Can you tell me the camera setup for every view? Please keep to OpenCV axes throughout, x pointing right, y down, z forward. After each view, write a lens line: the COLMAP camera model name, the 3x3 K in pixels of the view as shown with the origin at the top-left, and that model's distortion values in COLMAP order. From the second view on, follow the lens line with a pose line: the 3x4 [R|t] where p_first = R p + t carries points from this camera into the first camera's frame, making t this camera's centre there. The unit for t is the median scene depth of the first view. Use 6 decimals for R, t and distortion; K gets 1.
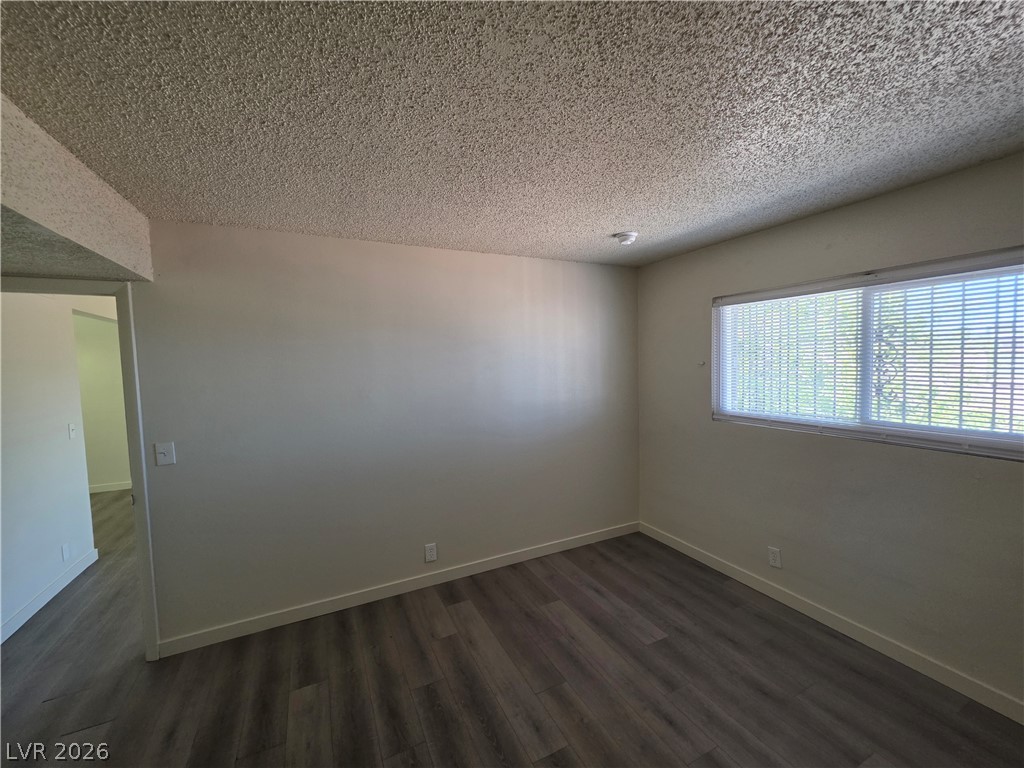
lens RADIAL K [[413.0, 0, 519.1], [0, 413.0, 386.9], [0, 0, 1]] dist [0.000836, -0.000468]
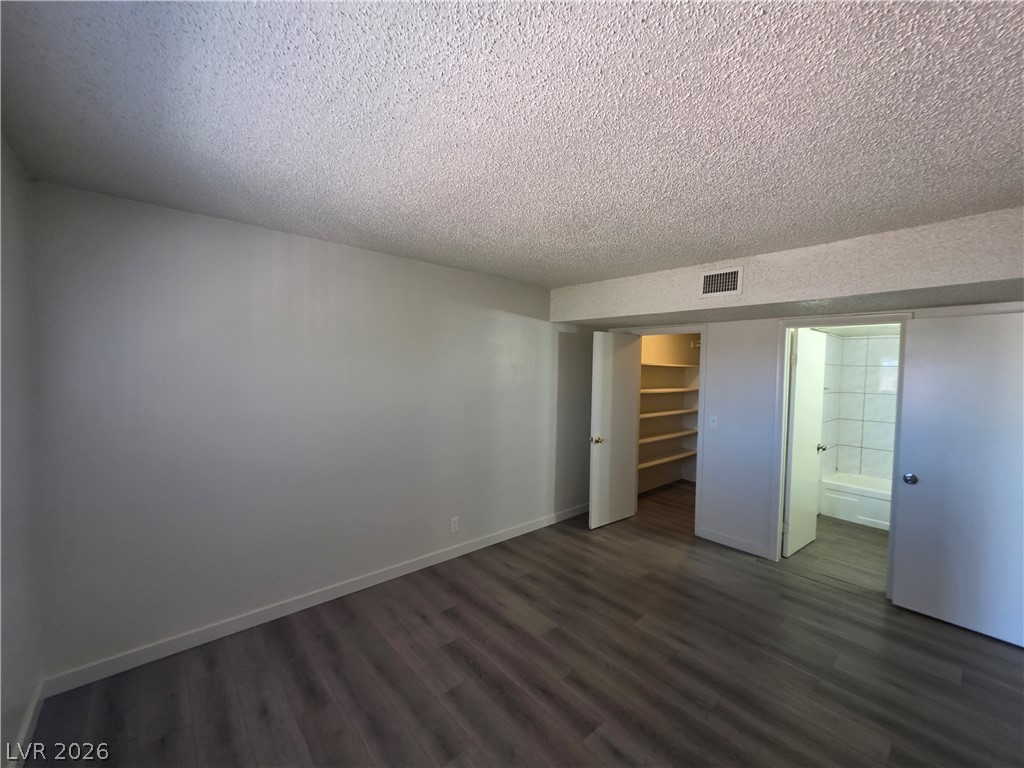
lens RADIAL K [[405.6, 0, 512.0], [0, 405.6, 384.0], [0, 0, 1]] dist [-0.008161, 0.000044]
pose [[-0.968398, 0.015130, -0.248950, 0.391533], [-0.010851, 0.994657, 0.102662, -0.097008], [0.249174, 0.102119, -0.963060, 1.365074]]
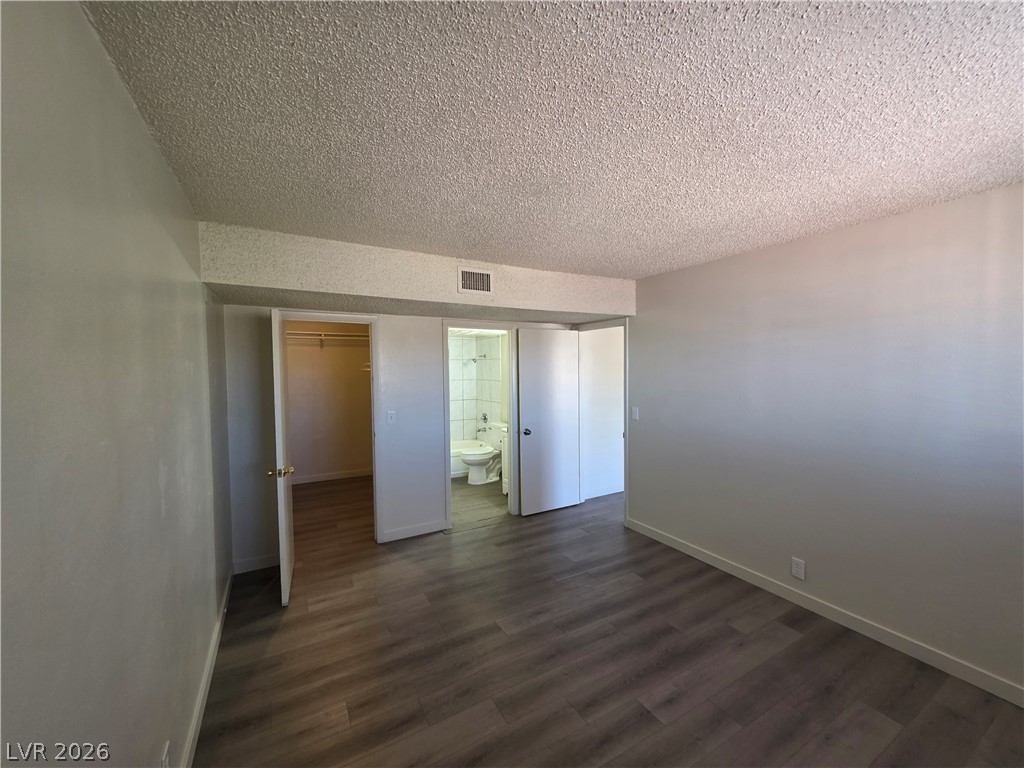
lens RADIAL K [[409.1, 0, 515.7], [0, 409.1, 383.0], [0, 0, 1]] dist [0.000225, 0.000494]
pose [[0.056011, 0.063082, -0.996435, 0.810592], [-0.052498, 0.996808, 0.060154, -0.042180], [0.997049, 0.048942, 0.059144, 0.379668]]
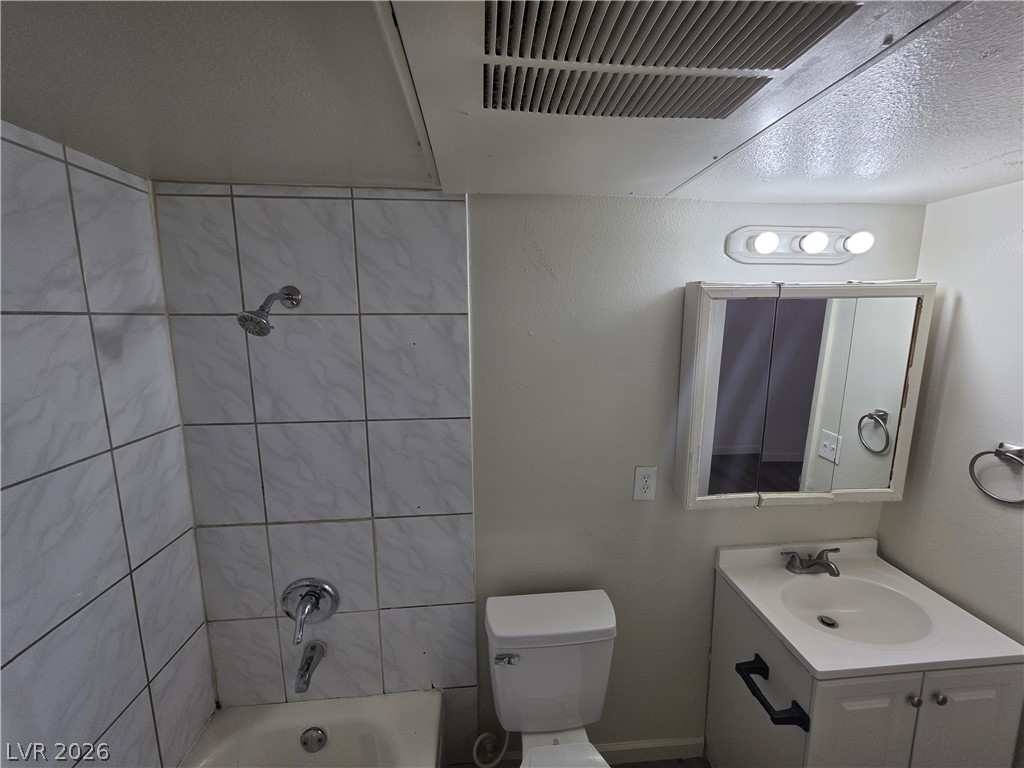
lens RADIAL K [[410.9, 0, 516.7], [0, 410.9, 385.4], [0, 0, 1]] dist [-0.000037, -0.000136]
pose [[0.930563, 0.082193, -0.356786, -1.580263], [-0.042034, 0.992016, 0.118901, -0.008513], [0.363710, -0.095648, 0.926589, -0.066236]]
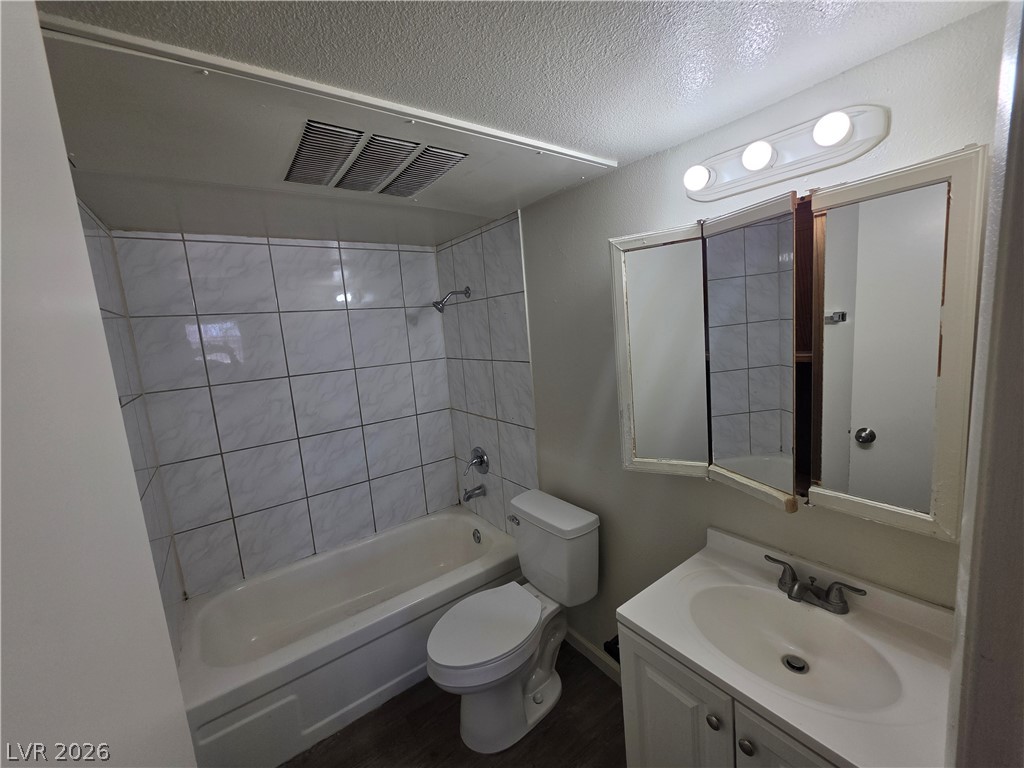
lens RADIAL K [[413.0, 0, 519.1], [0, 413.0, 386.9], [0, 0, 1]] dist [0.000836, -0.000468]
pose [[0.174866, 0.159134, -0.971647, -1.010659], [0.011198, 0.986467, 0.163577, 0.018304], [0.984529, -0.039484, 0.170717, 0.268004]]
